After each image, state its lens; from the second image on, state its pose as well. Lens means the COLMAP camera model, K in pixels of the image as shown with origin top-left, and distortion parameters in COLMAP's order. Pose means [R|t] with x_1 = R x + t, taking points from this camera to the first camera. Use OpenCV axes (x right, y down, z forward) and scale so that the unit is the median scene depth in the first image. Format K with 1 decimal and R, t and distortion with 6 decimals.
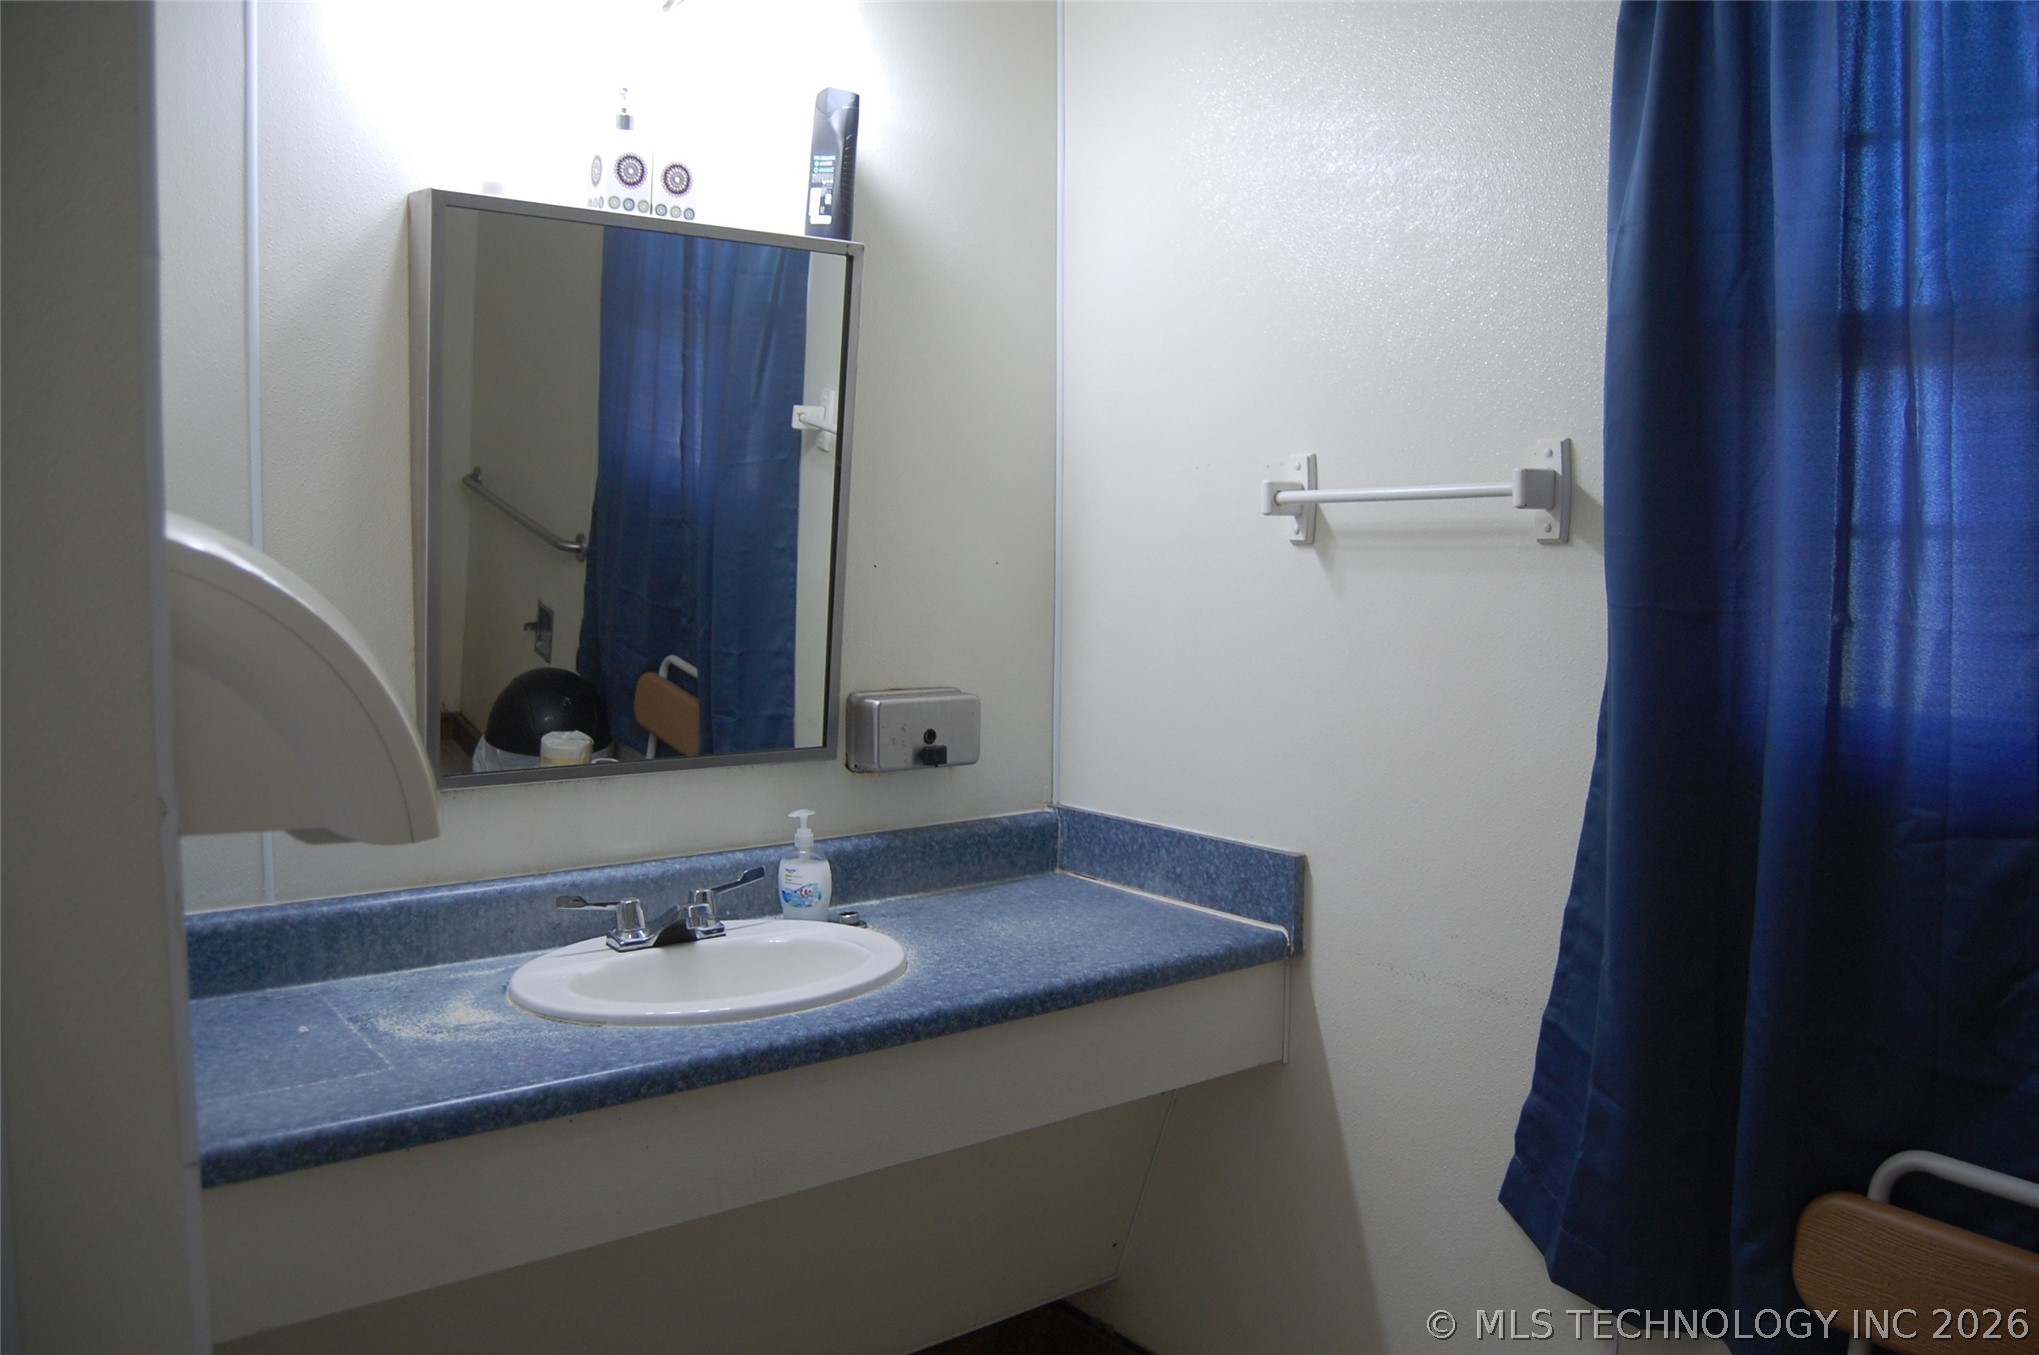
lens RADIAL K [[1576.2, 0, 1019.1], [0, 1576.2, 614.9], [0, 0, 1]] dist [-0.031500, 0.000541]
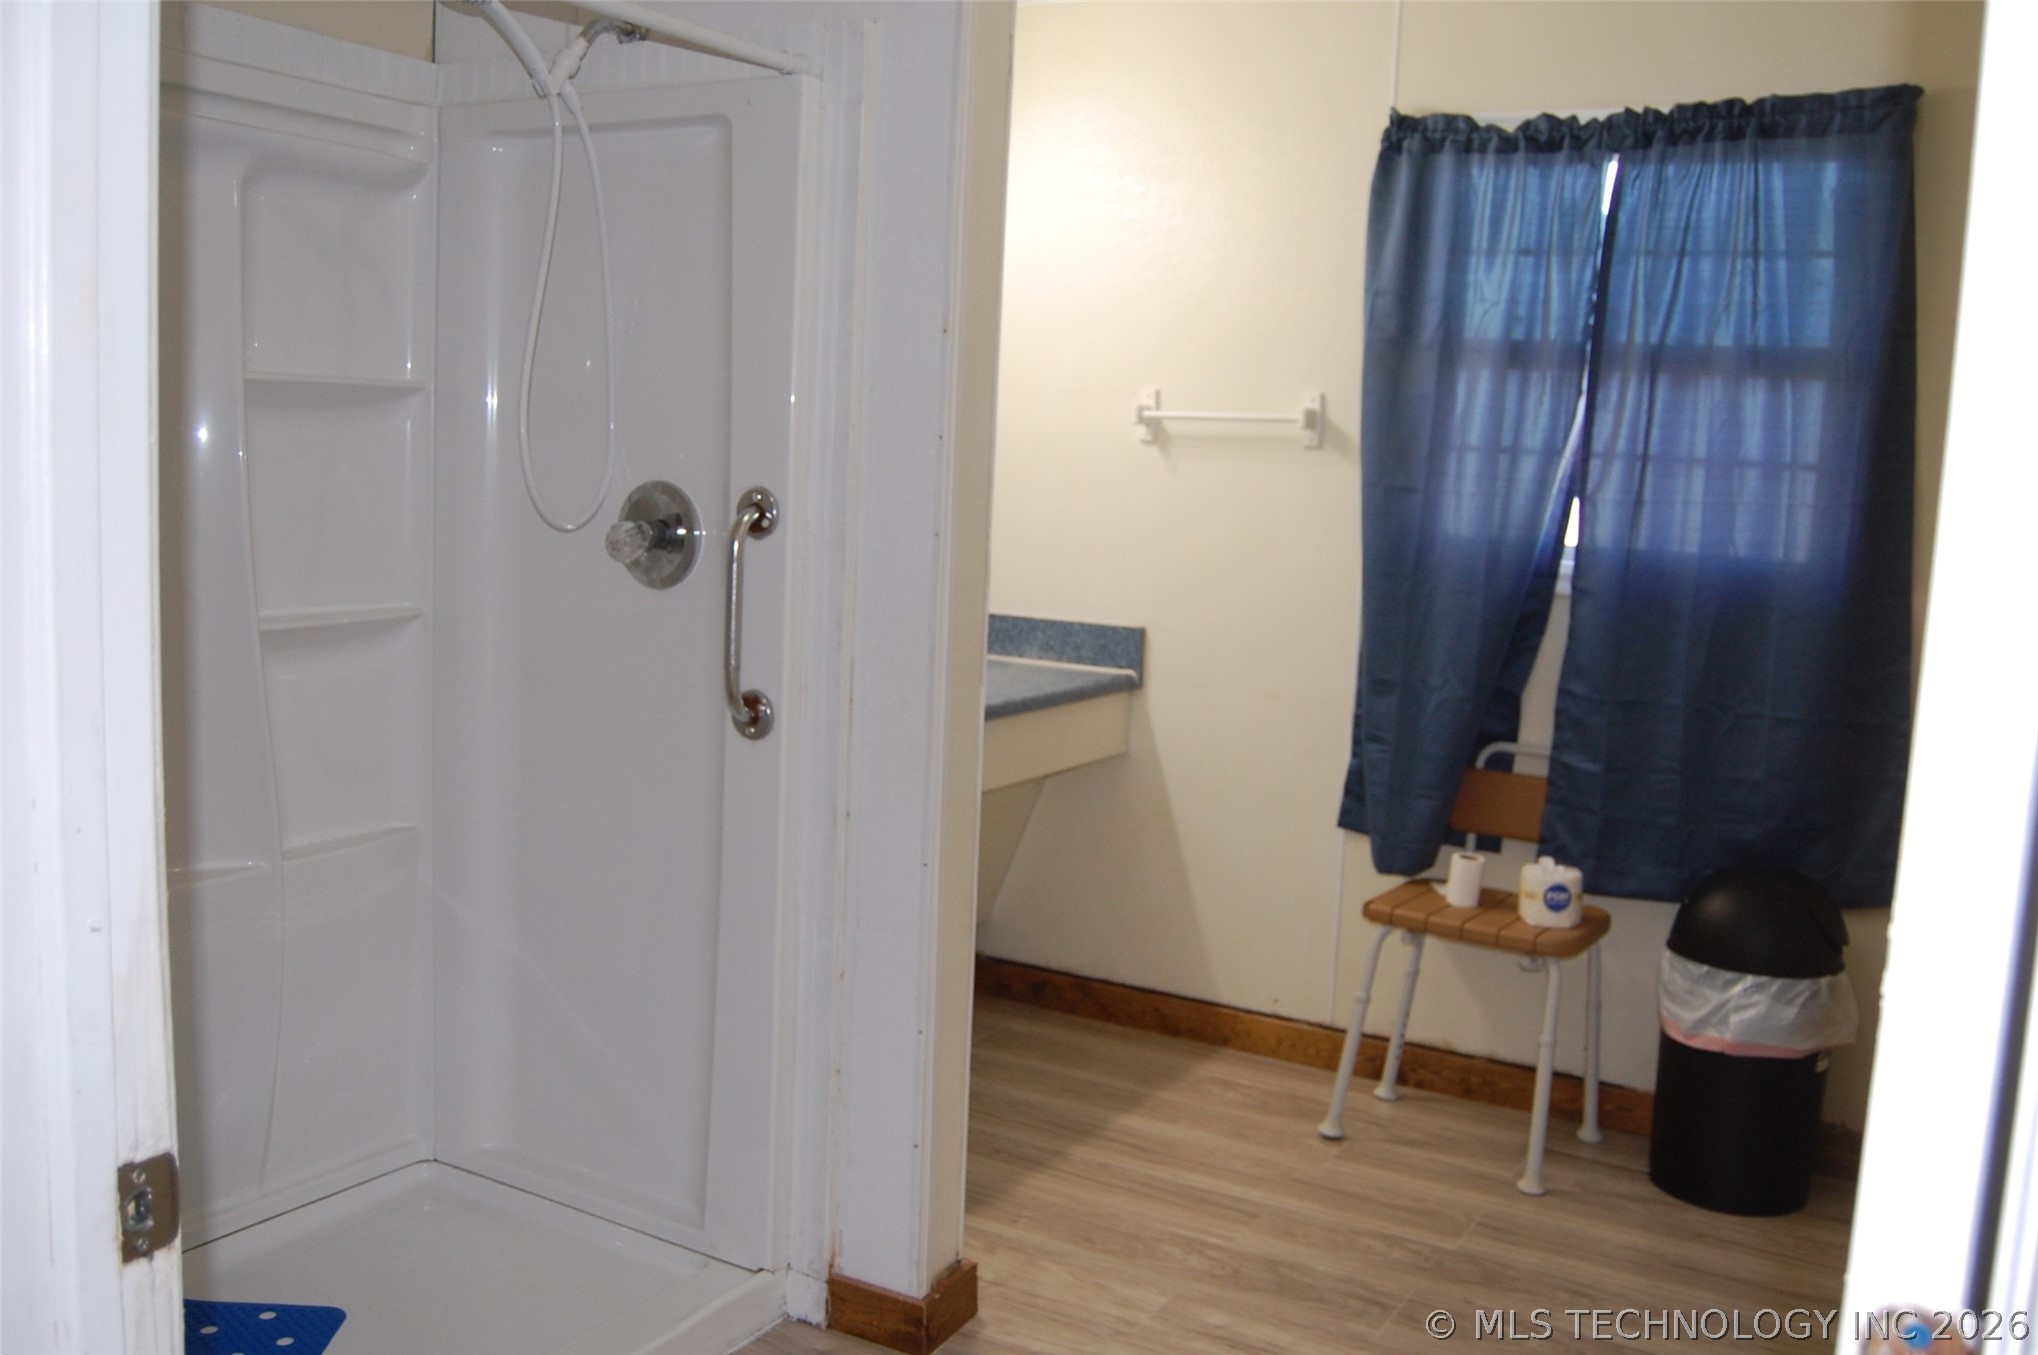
lens RADIAL K [[1659.9, 0, 1019.0], [0, 1659.9, 677.5], [0, 0, 1]] dist [-0.065782, -0.001024]
pose [[0.906999, -0.028957, 0.420137, -0.696210], [-0.017268, 0.994237, 0.105806, 0.019634], [-0.420779, -0.103221, 0.901271, -0.562259]]
